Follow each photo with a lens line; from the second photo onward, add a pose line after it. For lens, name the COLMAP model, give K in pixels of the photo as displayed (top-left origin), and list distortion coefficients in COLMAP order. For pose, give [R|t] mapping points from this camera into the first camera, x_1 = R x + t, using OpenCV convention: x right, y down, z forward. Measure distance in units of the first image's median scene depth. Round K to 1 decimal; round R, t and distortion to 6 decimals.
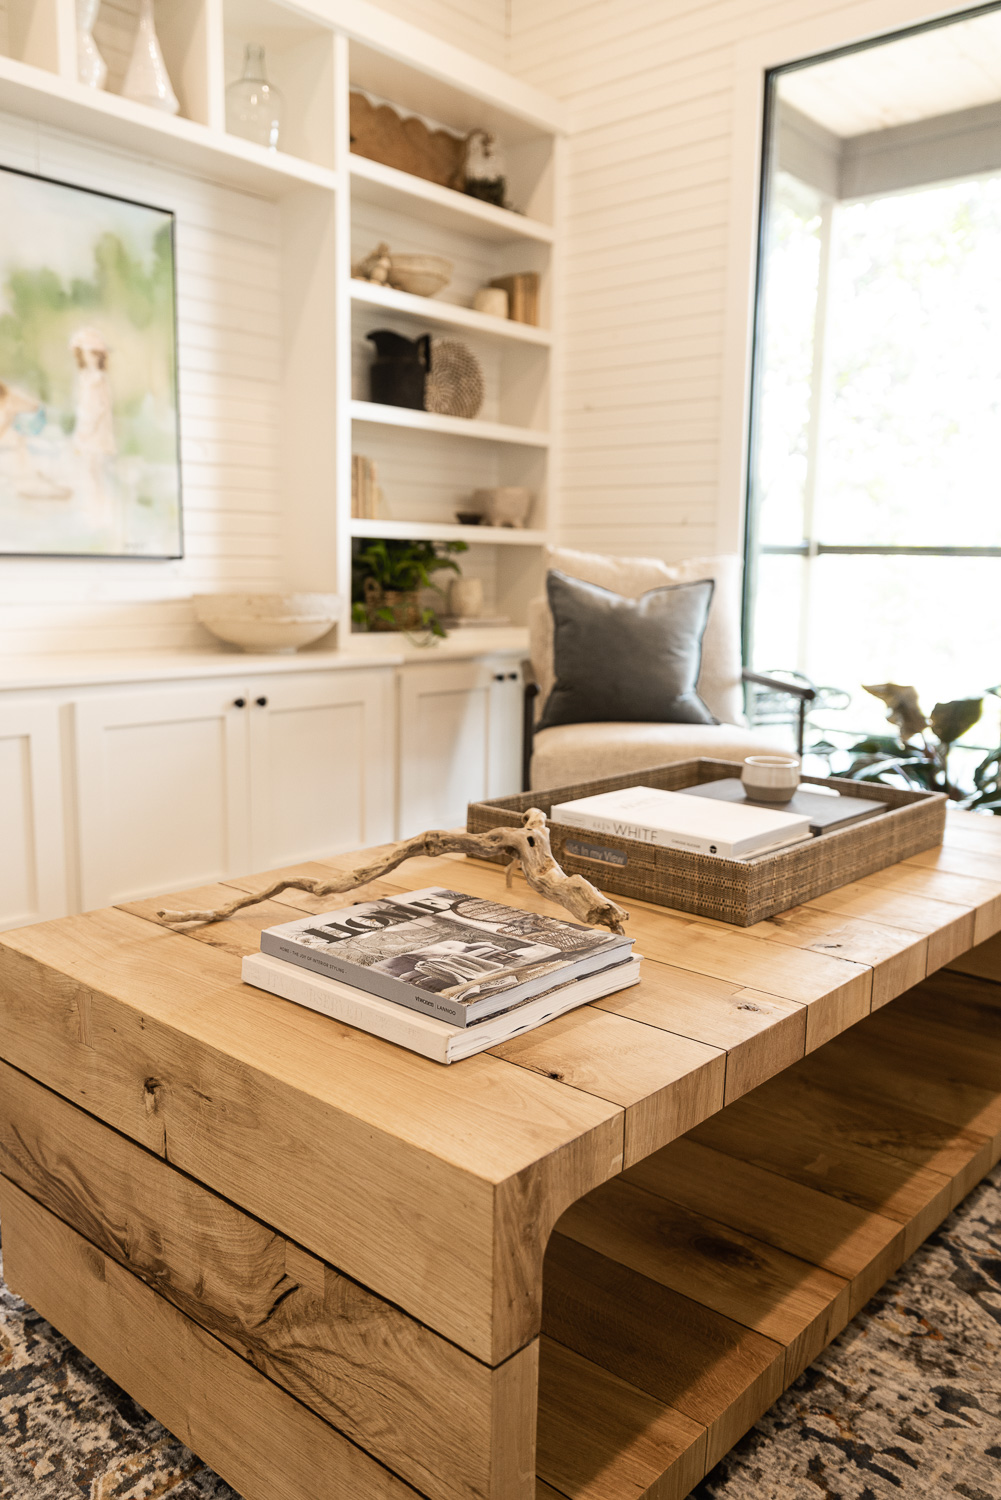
lens RADIAL K [[1148.1, 0, 501.2], [0, 1148.1, 744.3], [0, 0, 1]] dist [-0.005118, -0.001069]
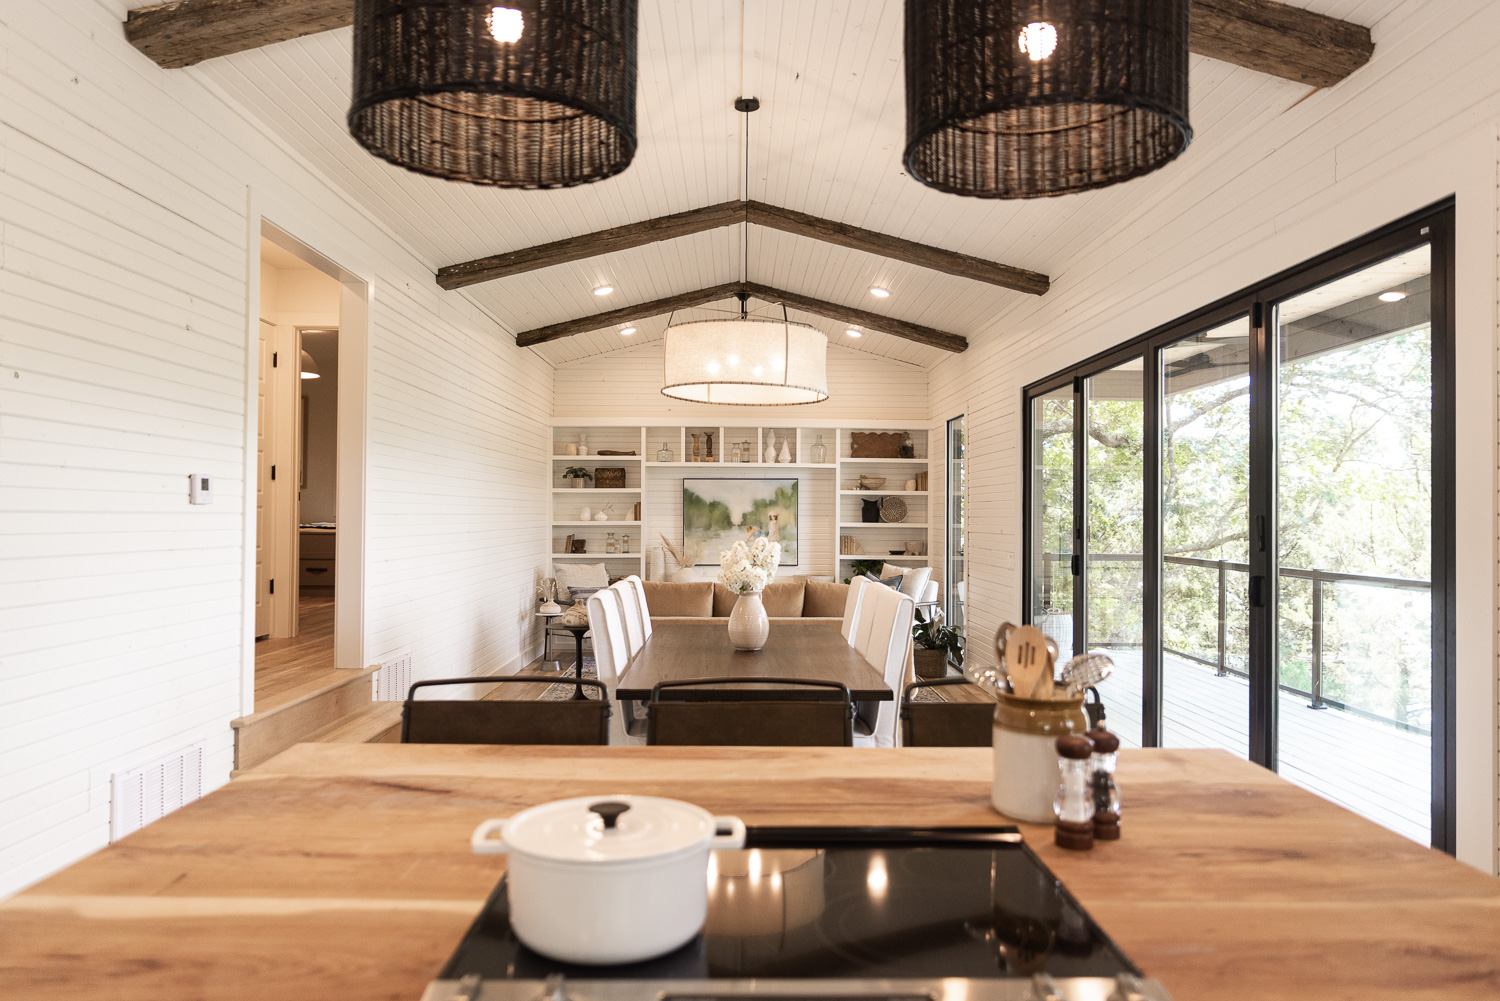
lens RADIAL K [[1032.8, 0, 750.0], [0, 1032.8, 500.5], [0, 0, 1]] dist [-0.003260, 0.000919]
pose [[0.673822, -0.022020, -0.738565, 2.200638], [-0.108979, 0.985663, -0.128813, 0.084750], [0.730813, 0.167285, 0.661762, -1.443660]]
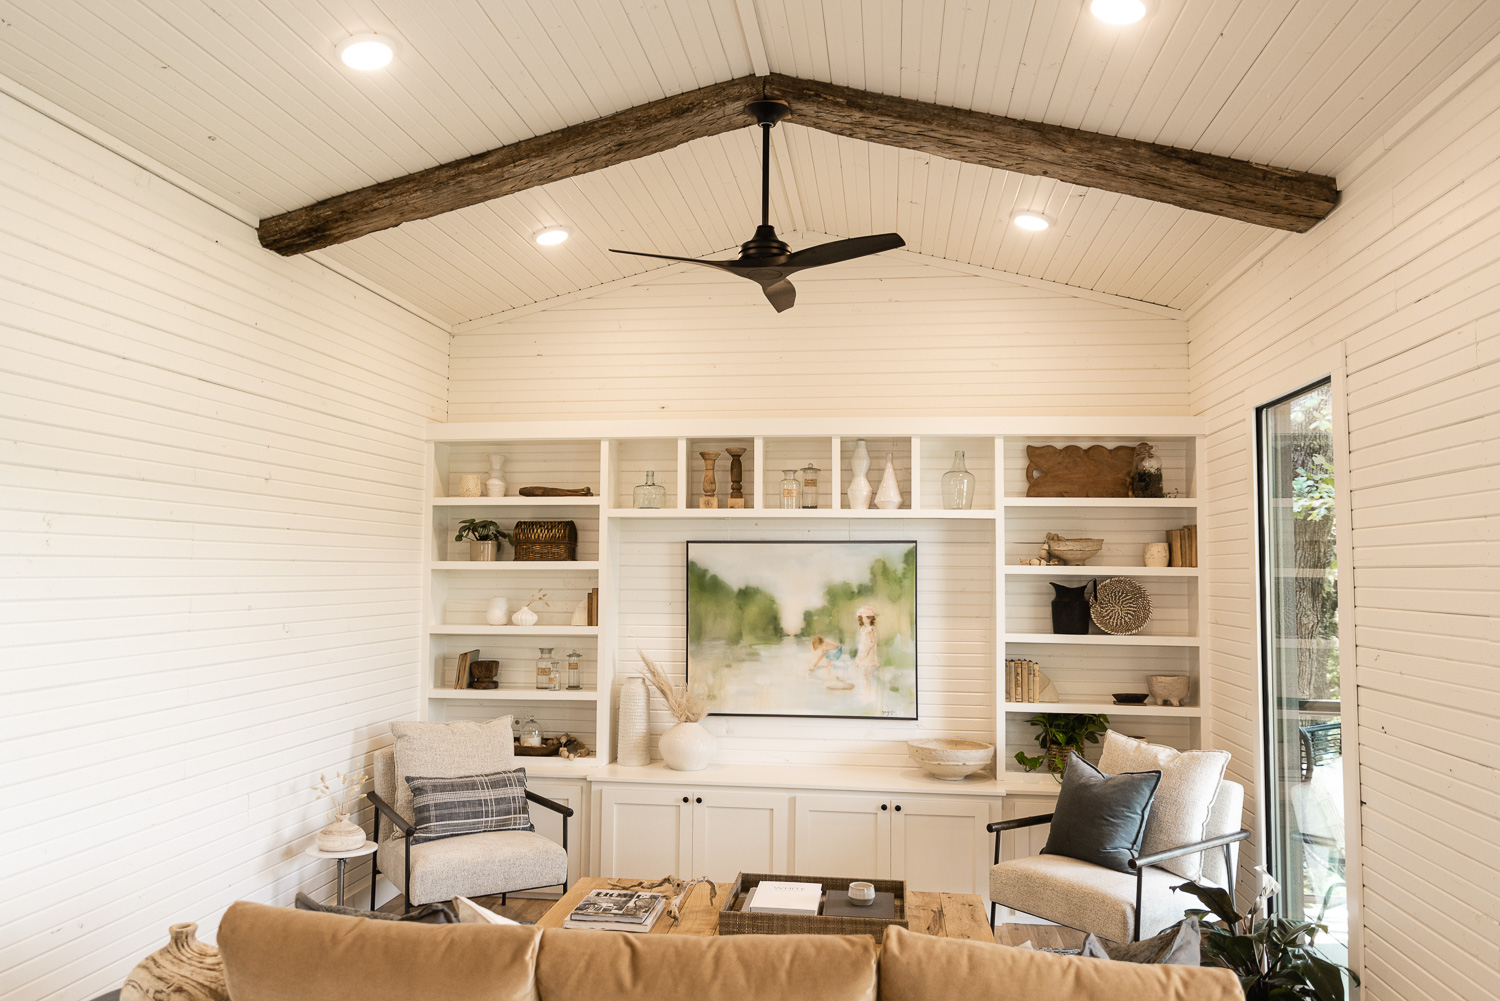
lens RADIAL K [[1090.0, 0, 745.7], [0, 1090.0, 500.9], [0, 0, 1]] dist [-0.001634, 0.003081]
pose [[0.561182, -0.065283, -0.825114, 1.065788], [-0.126394, 0.978434, -0.163378, -0.190564], [0.817985, 0.195974, 0.540828, -0.244893]]
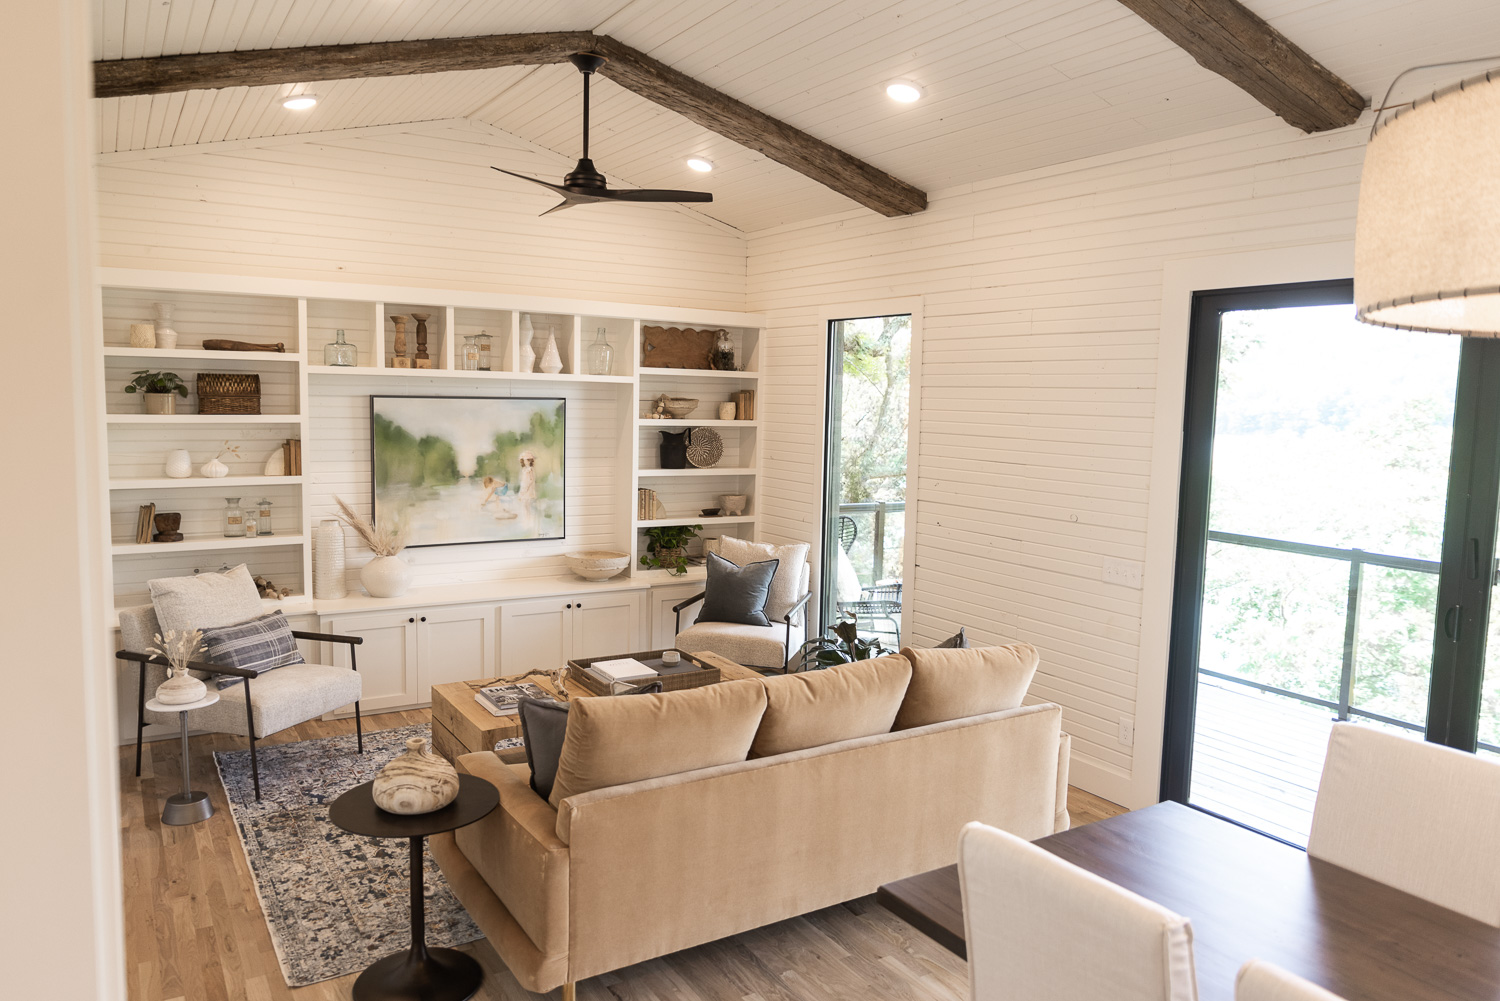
lens RADIAL K [[1046.1, 0, 745.7], [0, 1046.1, 500.8], [0, 0, 1]] dist [-0.002360, 0.001728]
pose [[0.957884, 0.035804, -0.284914, 0.709052], [-0.052363, 0.997340, -0.050714, -0.153966], [0.282340, 0.063497, 0.957211, -0.983922]]
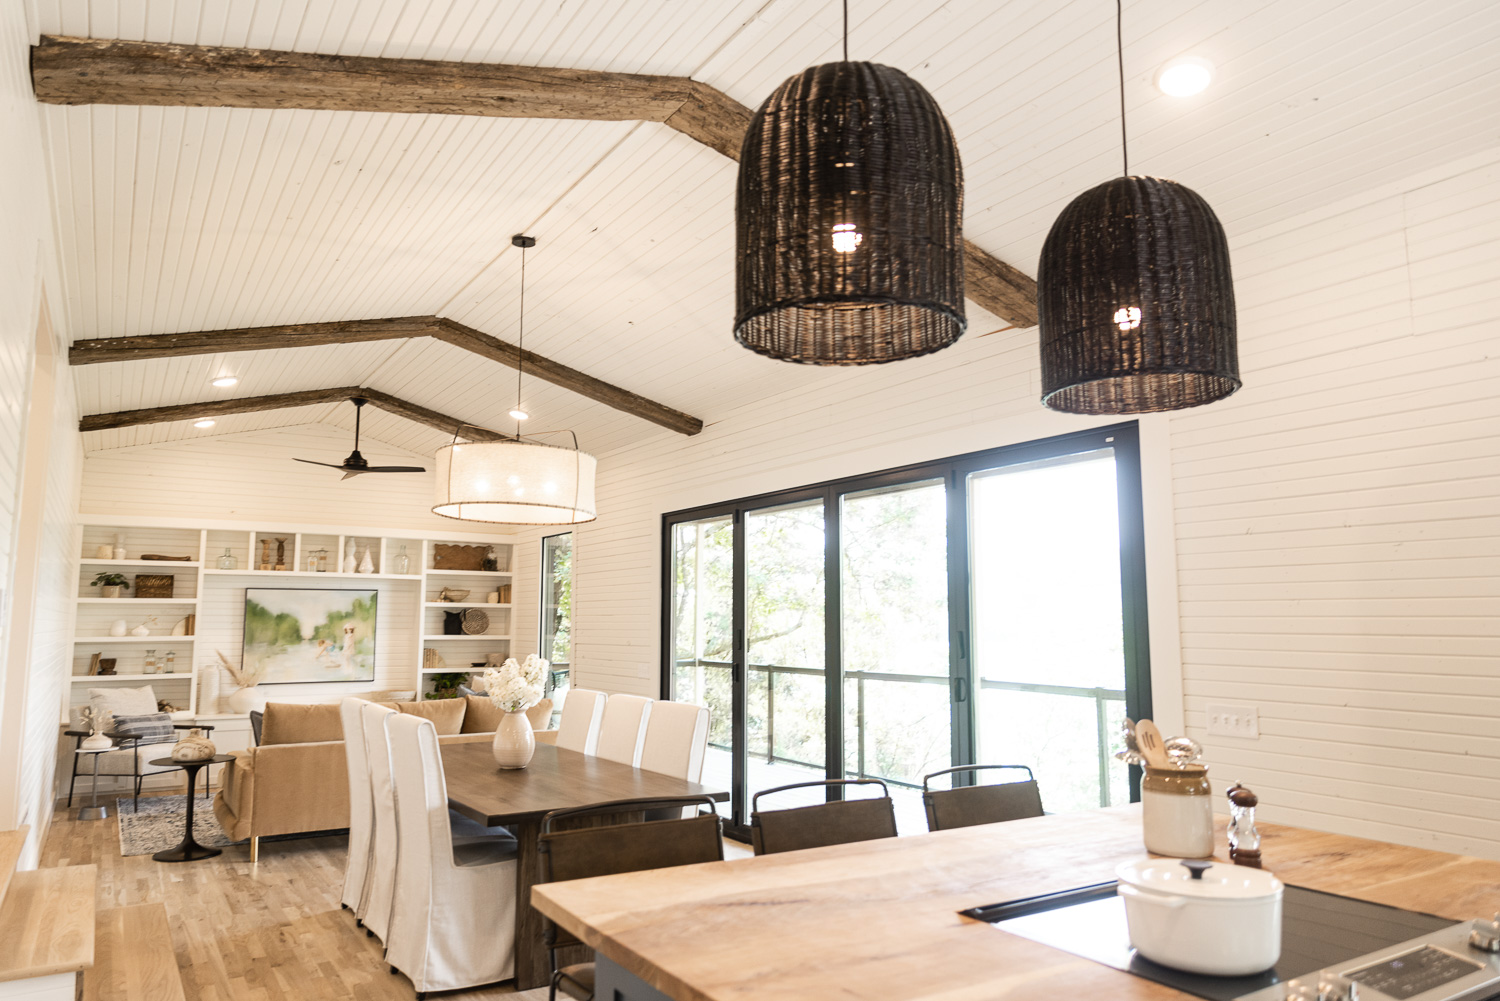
lens RADIAL K [[1007.9, 0, 745.6], [0, 1007.9, 501.8], [0, 0, 1]] dist [-0.001076, -0.002410]
pose [[0.960663, -0.048143, -0.273513, 1.798831], [-0.028621, 0.962453, -0.269935, 0.122190], [0.276238, 0.267144, 0.923215, -1.812187]]
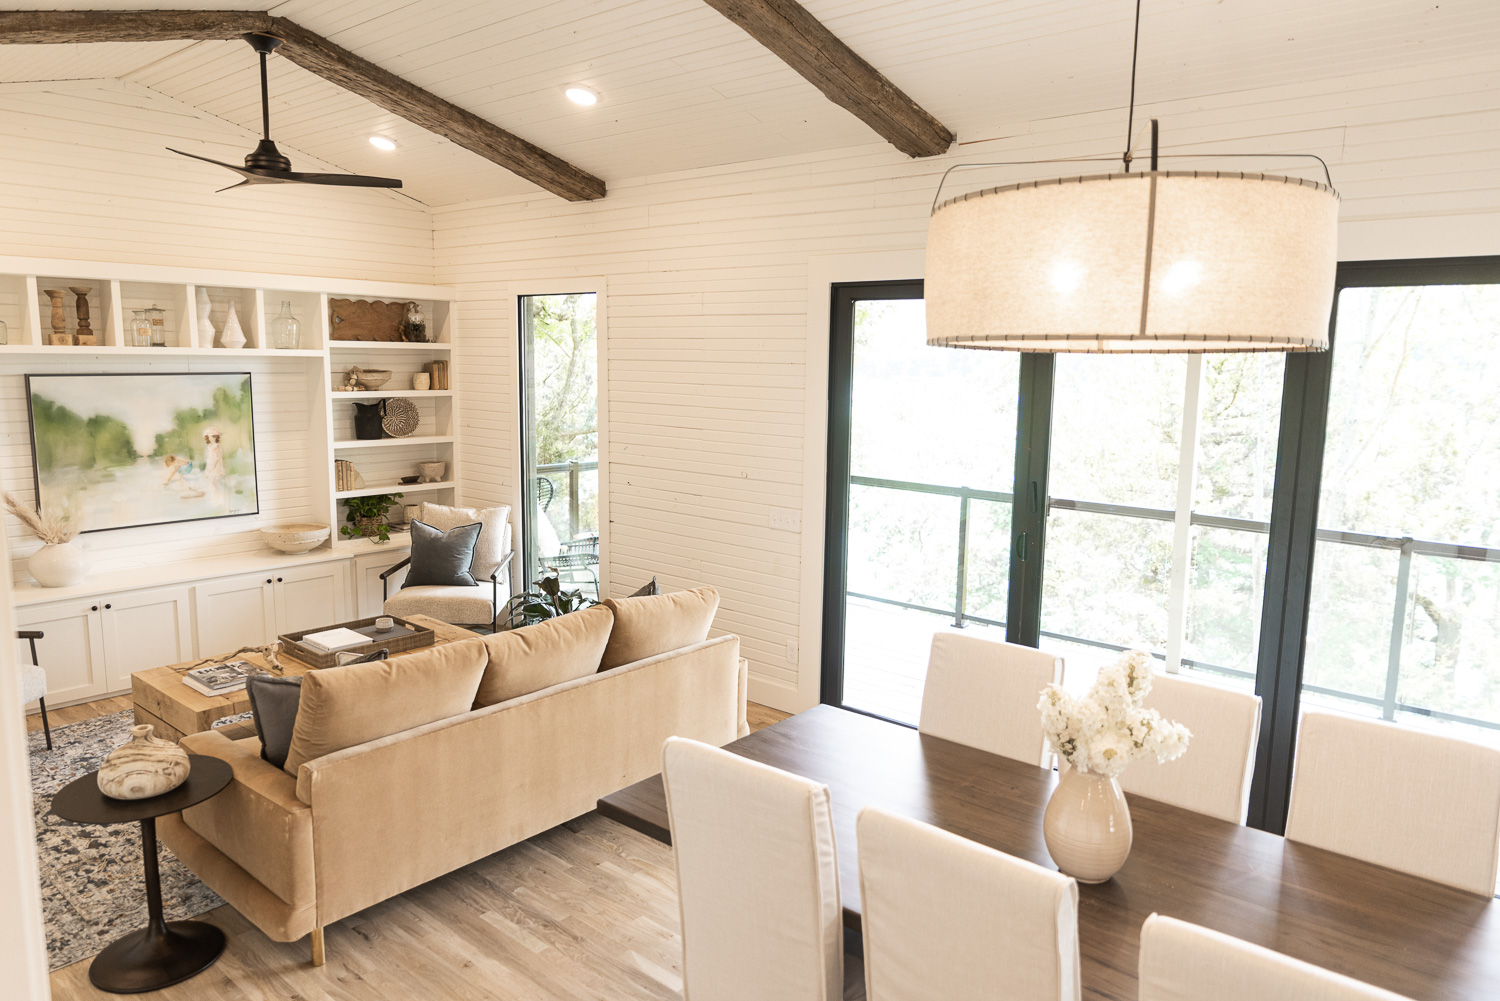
lens RADIAL K [[1007.9, 0, 745.6], [0, 1007.9, 501.8], [0, 0, 1]] dist [-0.001076, -0.002410]
pose [[0.999916, -0.001896, 0.012804, 0.714977], [0.001982, 0.999976, -0.006658, -0.175306], [-0.012791, 0.006683, 0.999896, -1.106984]]
